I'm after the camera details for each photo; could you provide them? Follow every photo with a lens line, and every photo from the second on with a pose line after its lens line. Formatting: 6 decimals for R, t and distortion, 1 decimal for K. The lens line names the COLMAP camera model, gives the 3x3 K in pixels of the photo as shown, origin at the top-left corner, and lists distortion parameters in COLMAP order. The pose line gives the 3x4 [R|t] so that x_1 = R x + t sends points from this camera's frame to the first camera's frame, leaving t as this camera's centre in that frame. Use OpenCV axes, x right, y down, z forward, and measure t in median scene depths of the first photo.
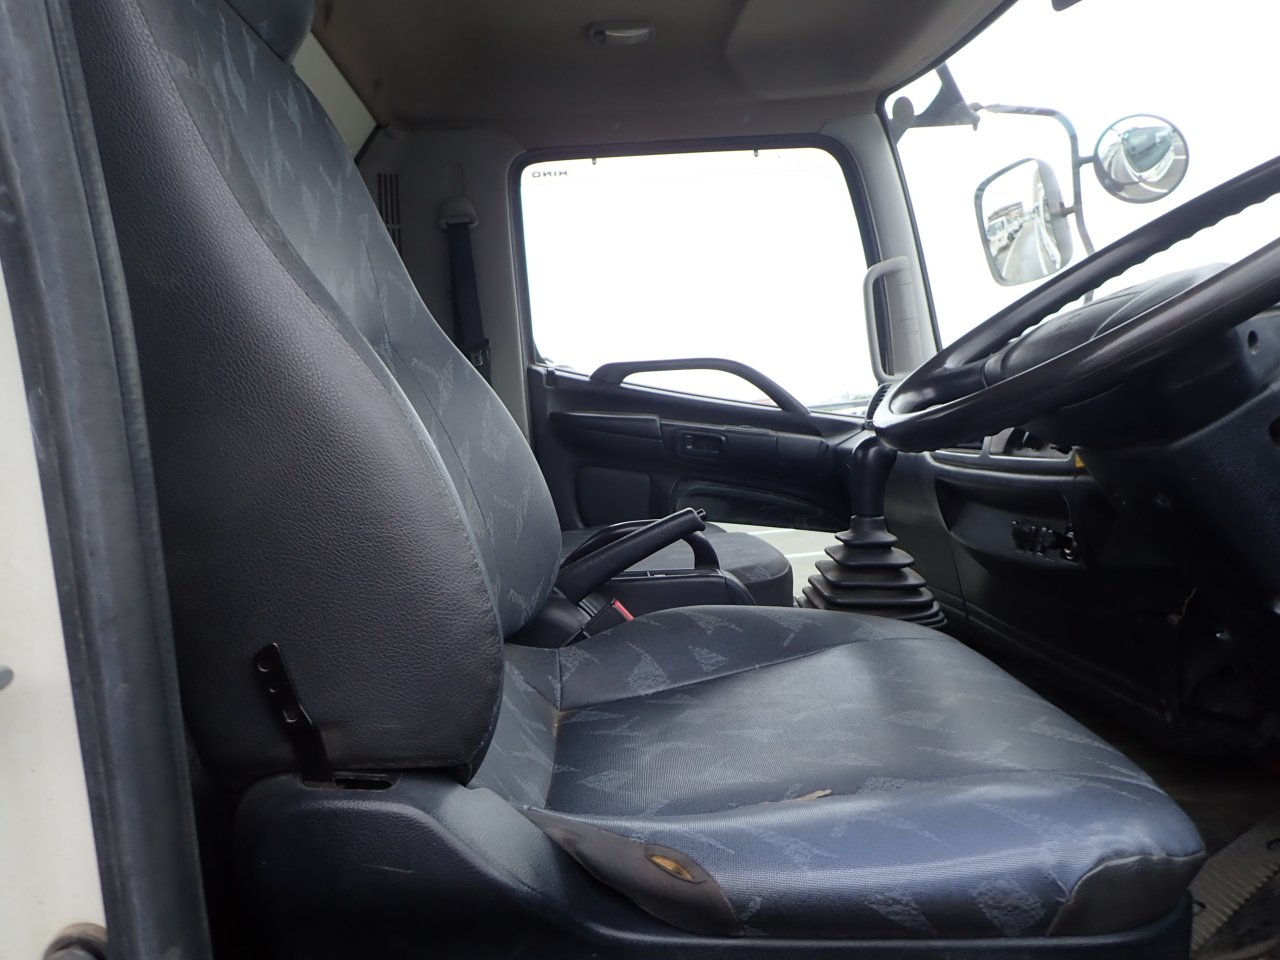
lens RADIAL K [[989.2, 0, 640.0], [0, 989.2, 480.0], [0, 0, 1]] dist [0.040139, -0.002915]
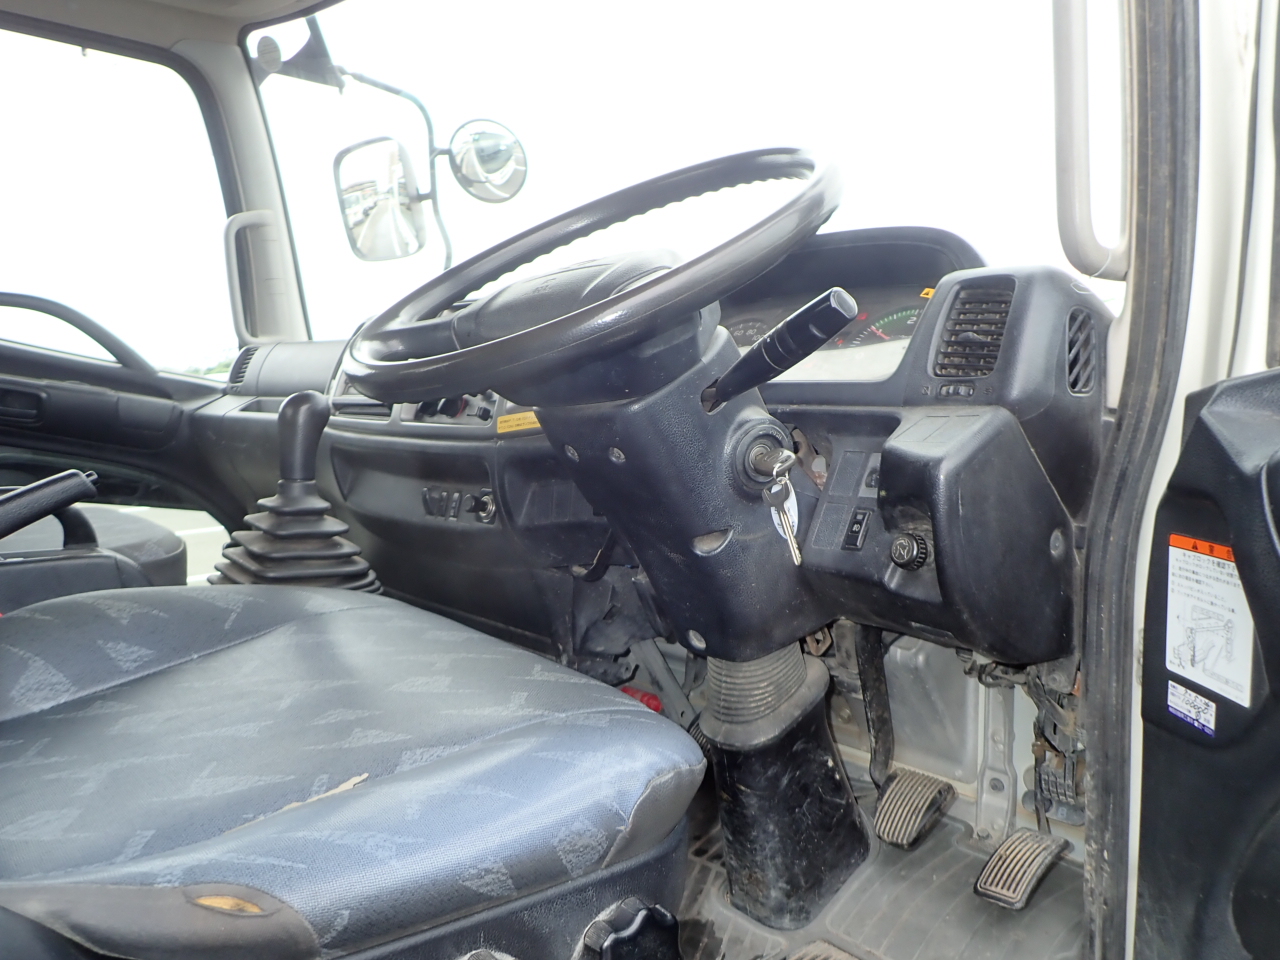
lens RADIAL K [[989.2, 0, 640.0], [0, 989.2, 480.0], [0, 0, 1]] dist [0.040139, -0.002915]
pose [[0.766301, 0.001981, 0.642479, -0.107490], [-0.010149, 0.999908, 0.009022, 0.023363], [-0.642402, -0.013434, 0.766250, 0.097474]]
